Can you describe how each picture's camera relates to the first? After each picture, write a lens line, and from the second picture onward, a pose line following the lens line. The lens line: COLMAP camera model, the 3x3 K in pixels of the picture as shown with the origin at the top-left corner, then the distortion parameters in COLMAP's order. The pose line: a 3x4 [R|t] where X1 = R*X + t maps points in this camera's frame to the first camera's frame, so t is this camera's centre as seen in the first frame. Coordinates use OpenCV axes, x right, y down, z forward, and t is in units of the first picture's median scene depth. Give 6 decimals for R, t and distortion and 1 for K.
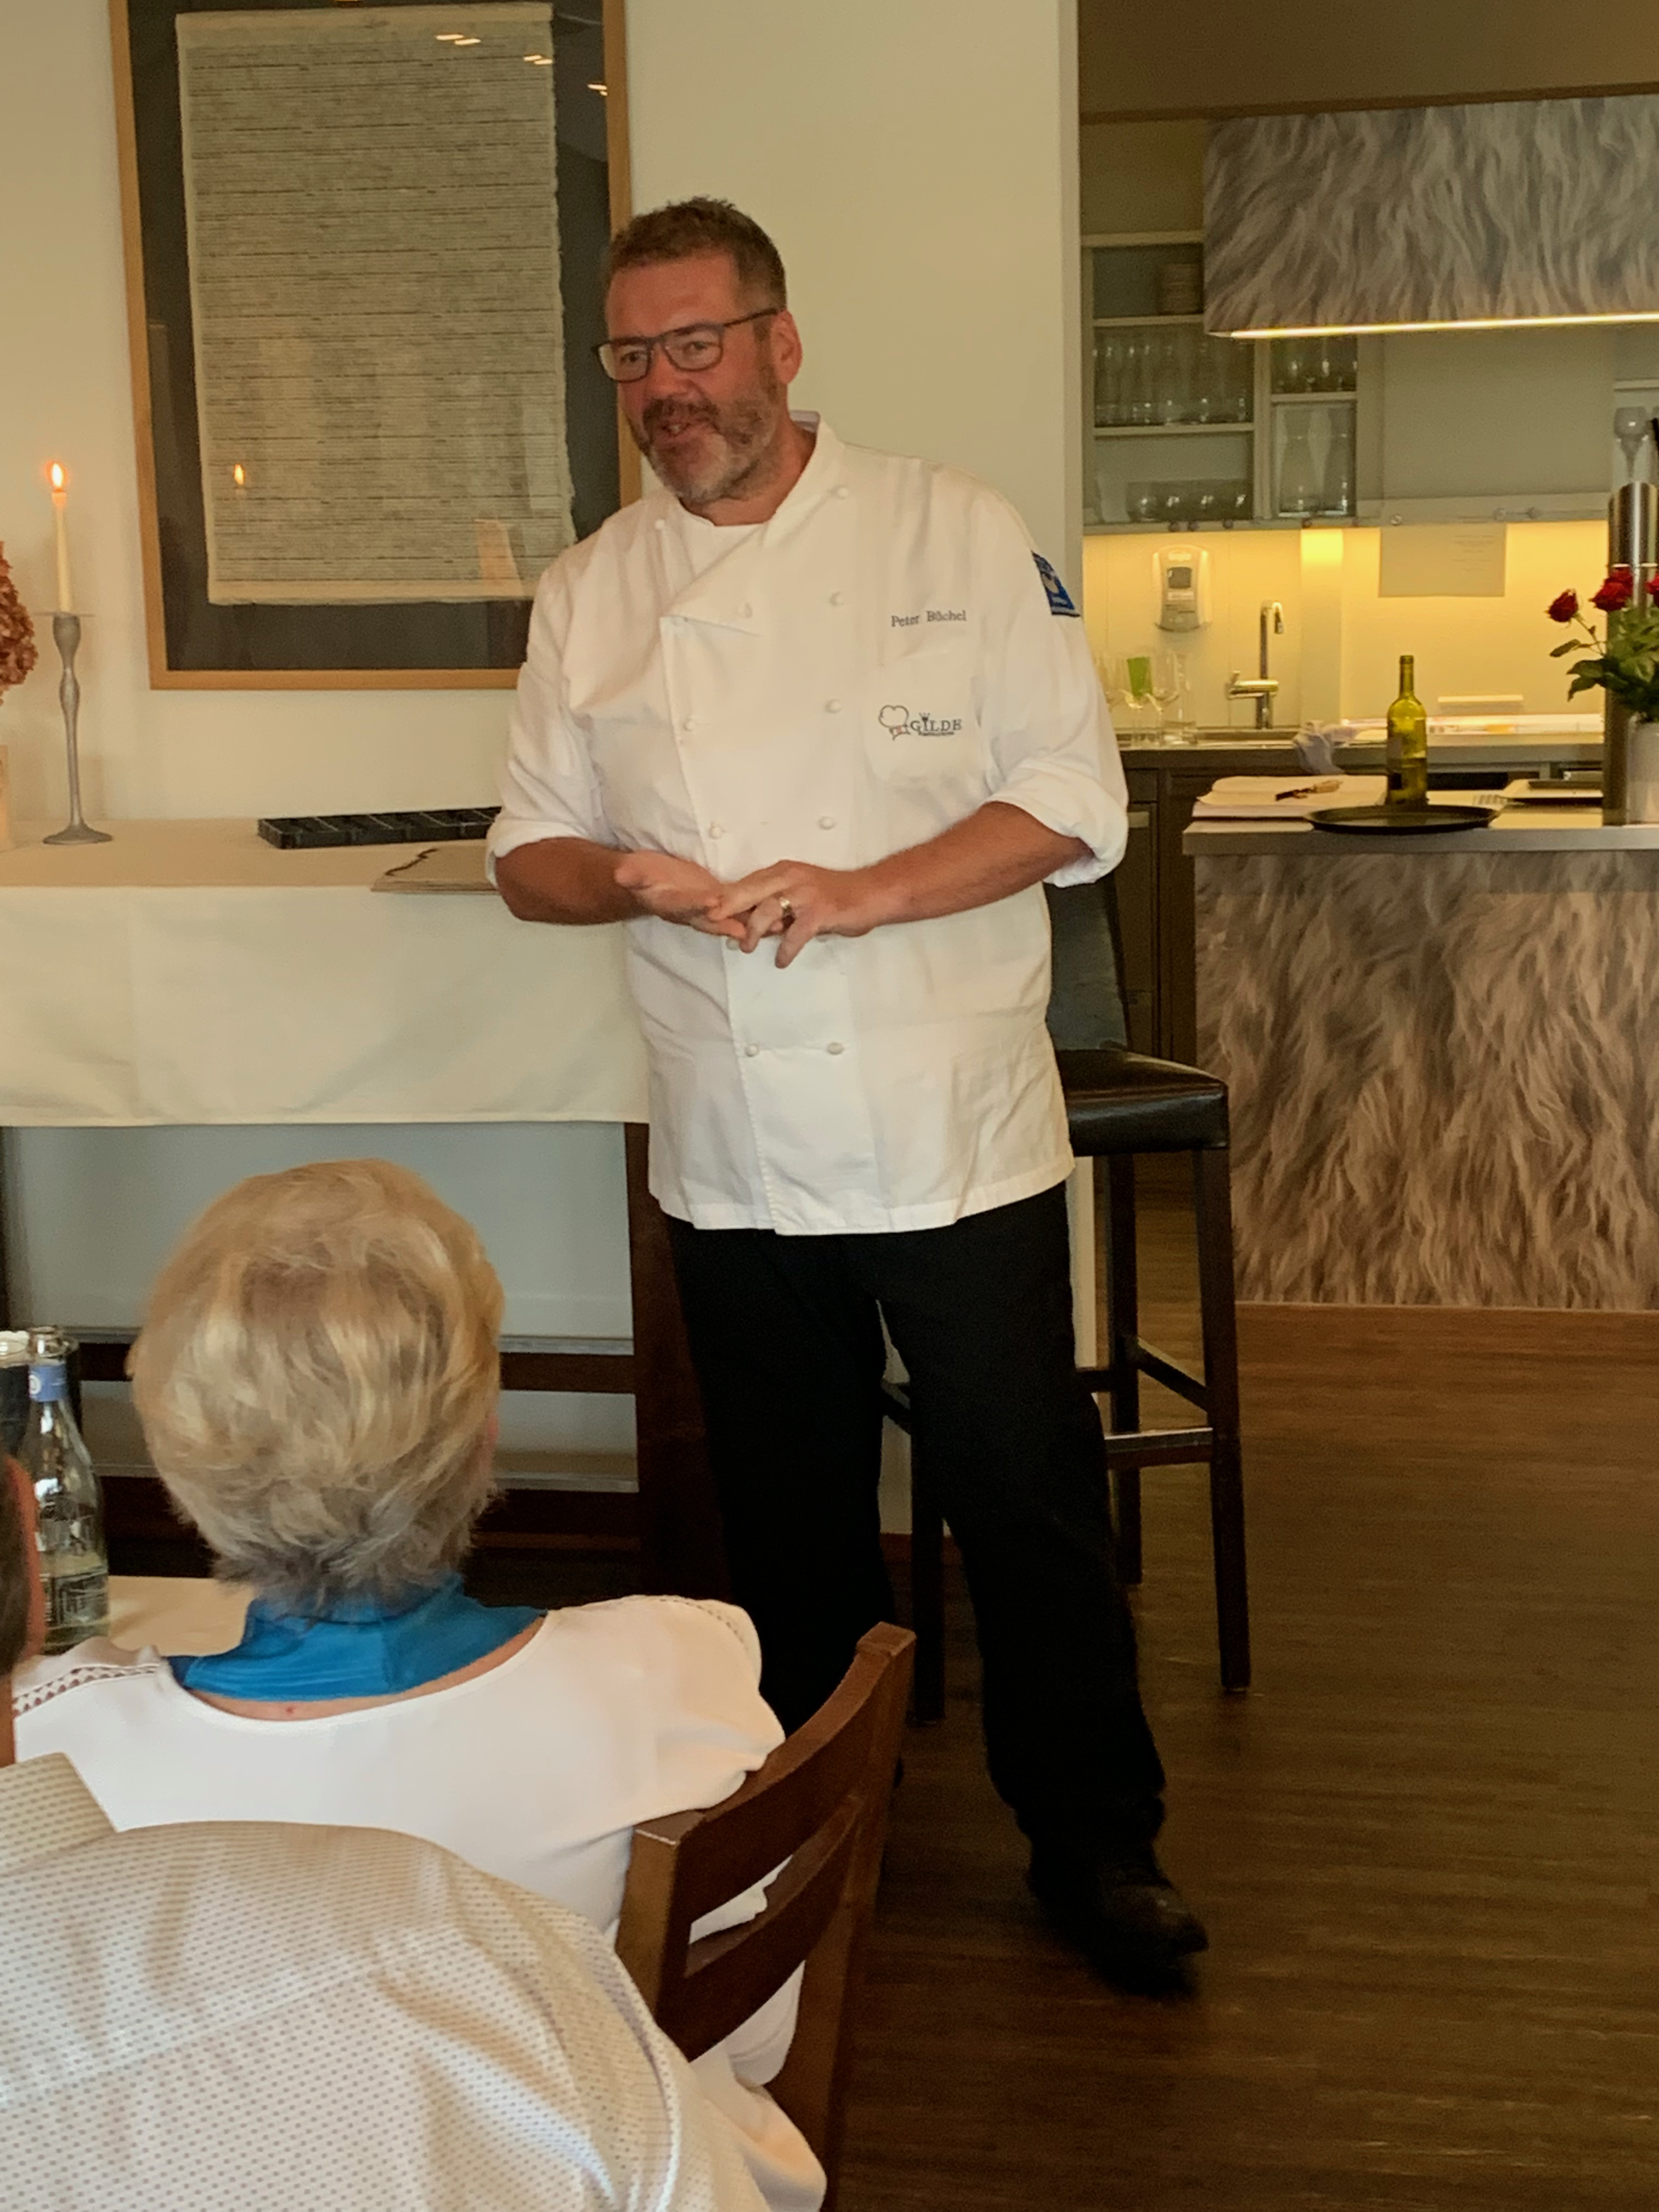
lens RADIAL K [[3924.1, 0, 813.4], [0, 3924.1, 1105.3], [0, 0, 1]] dist [0.180774, 0.000000]
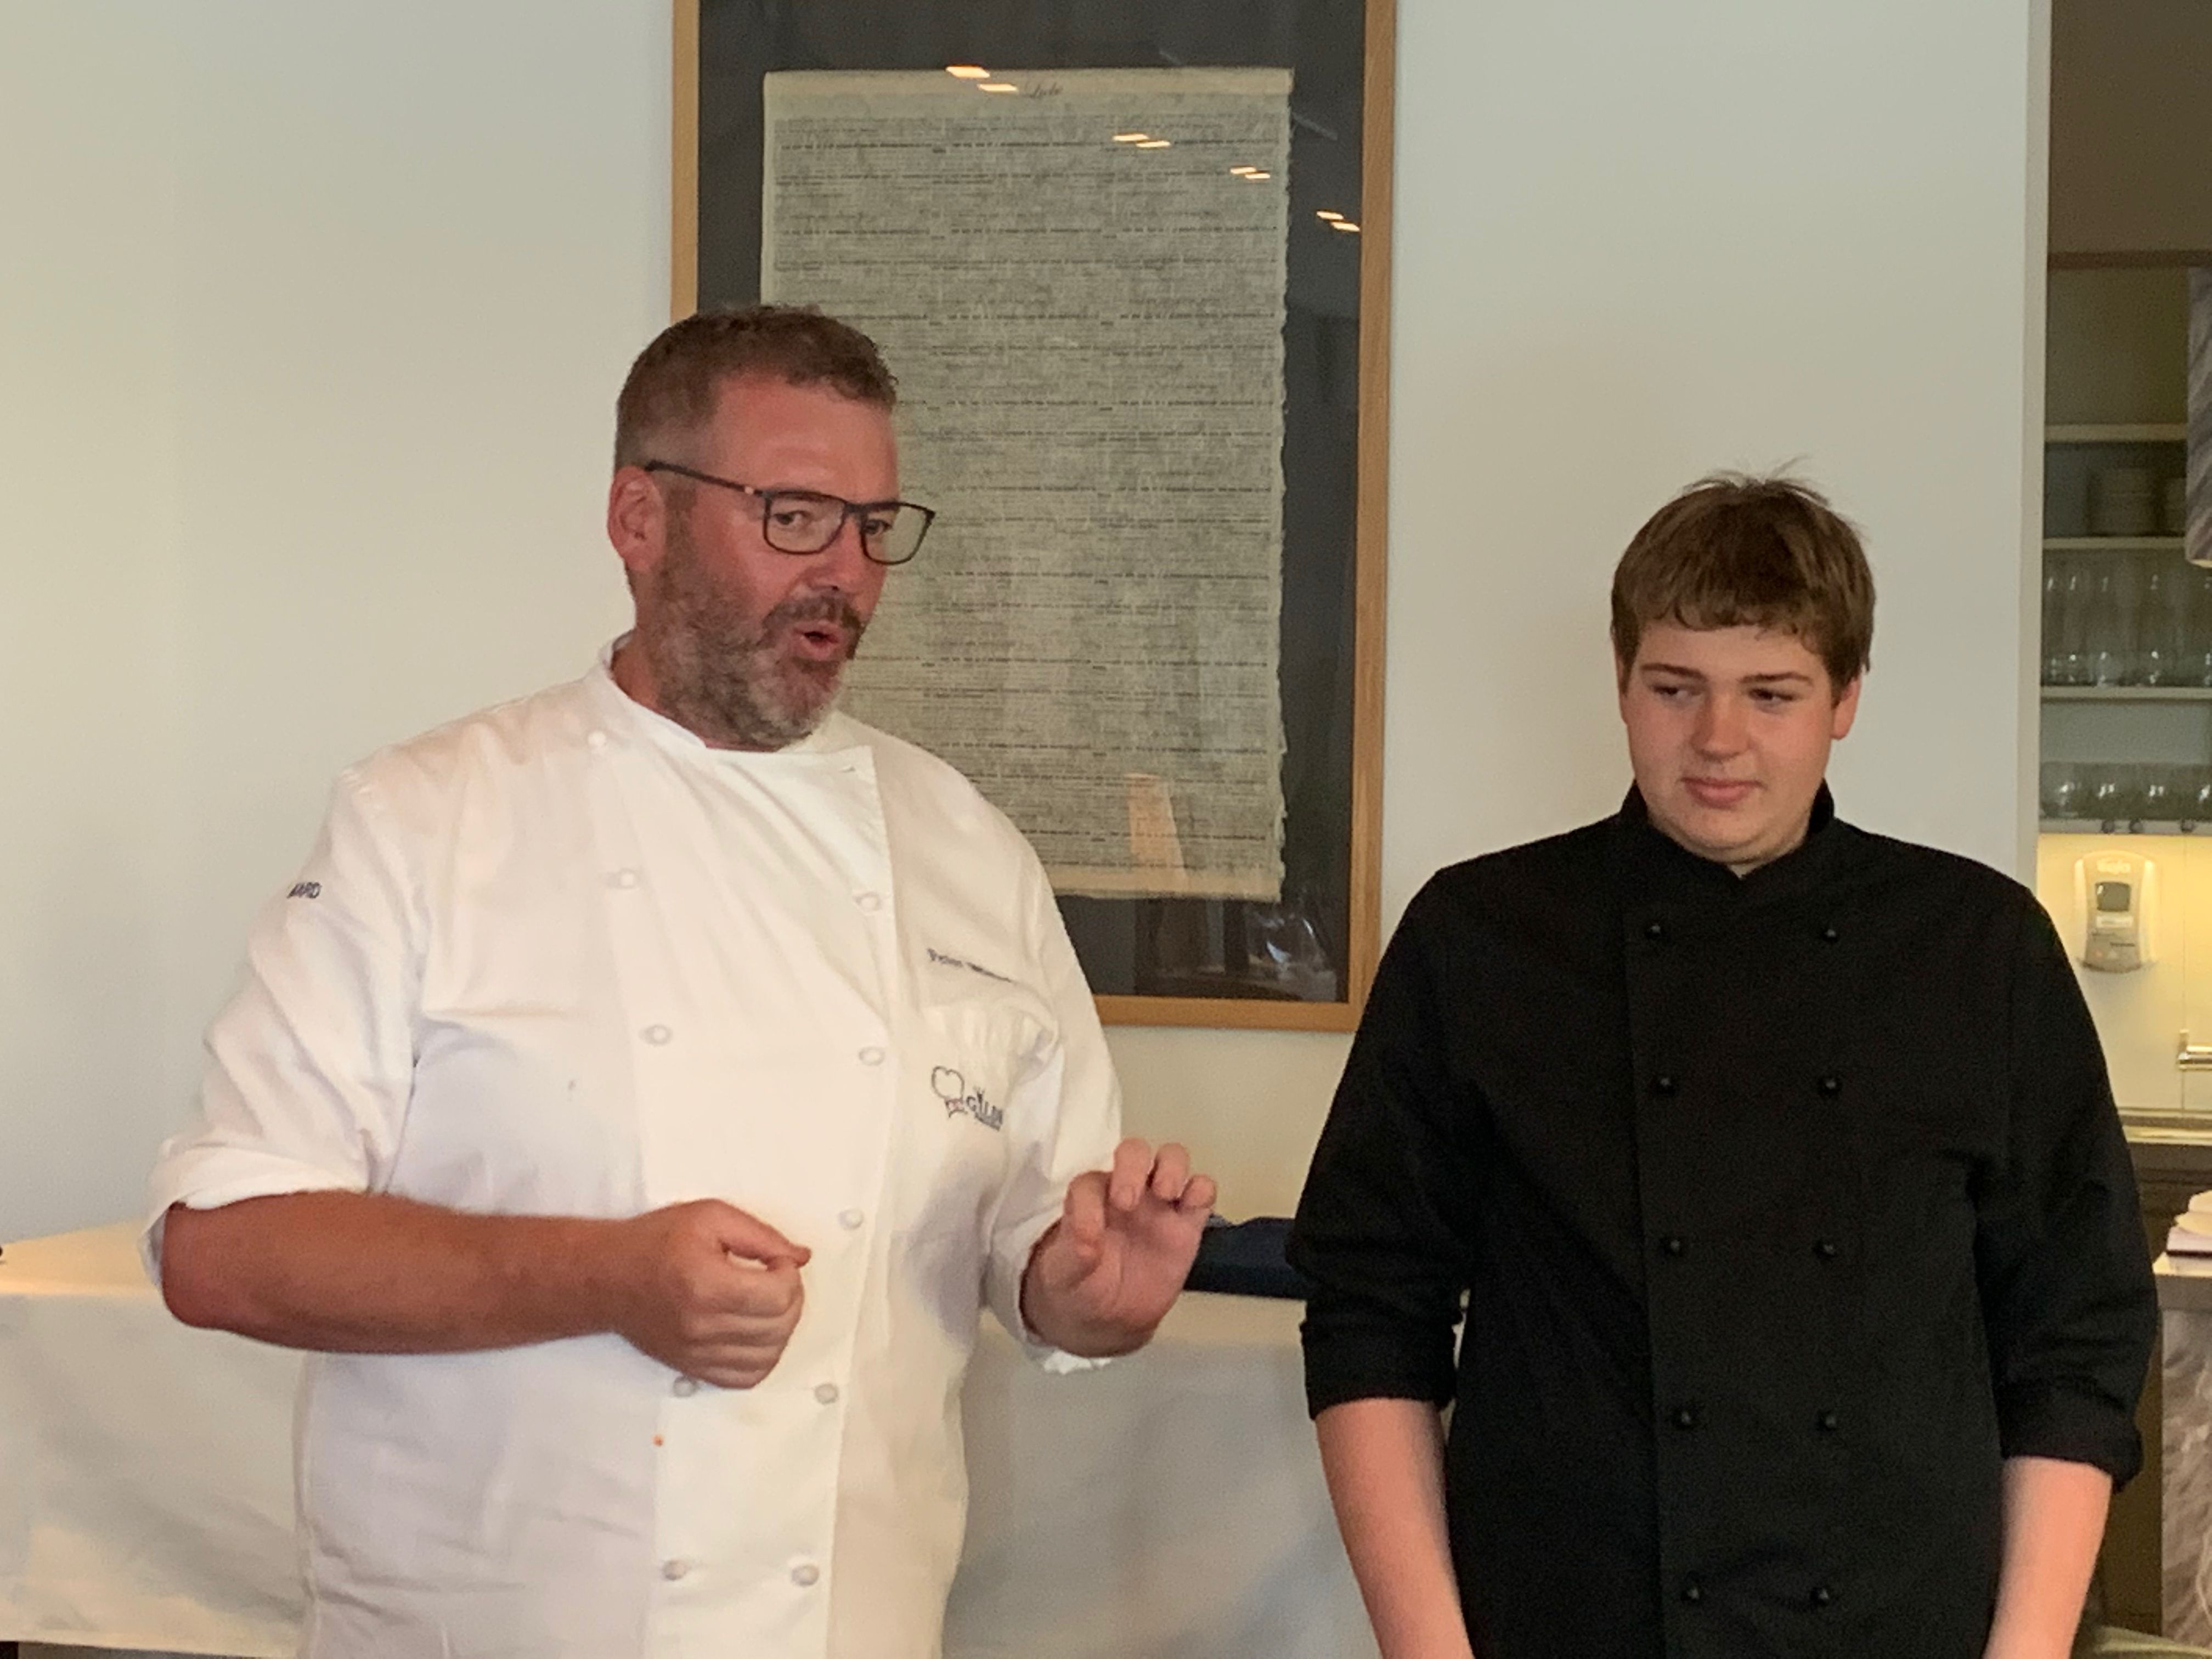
lens RADIAL K [[5055.3, 0, 1115.9], [0, 5055.3, 811.4], [0, 0, 1]] dist [0.294340, 0.000000]
pose [[0.995637, 0.042505, -0.083068, -0.015939], [-0.053691, 0.989052, -0.137454, -0.020828], [0.076316, 0.141314, 0.987019, 0.123057]]
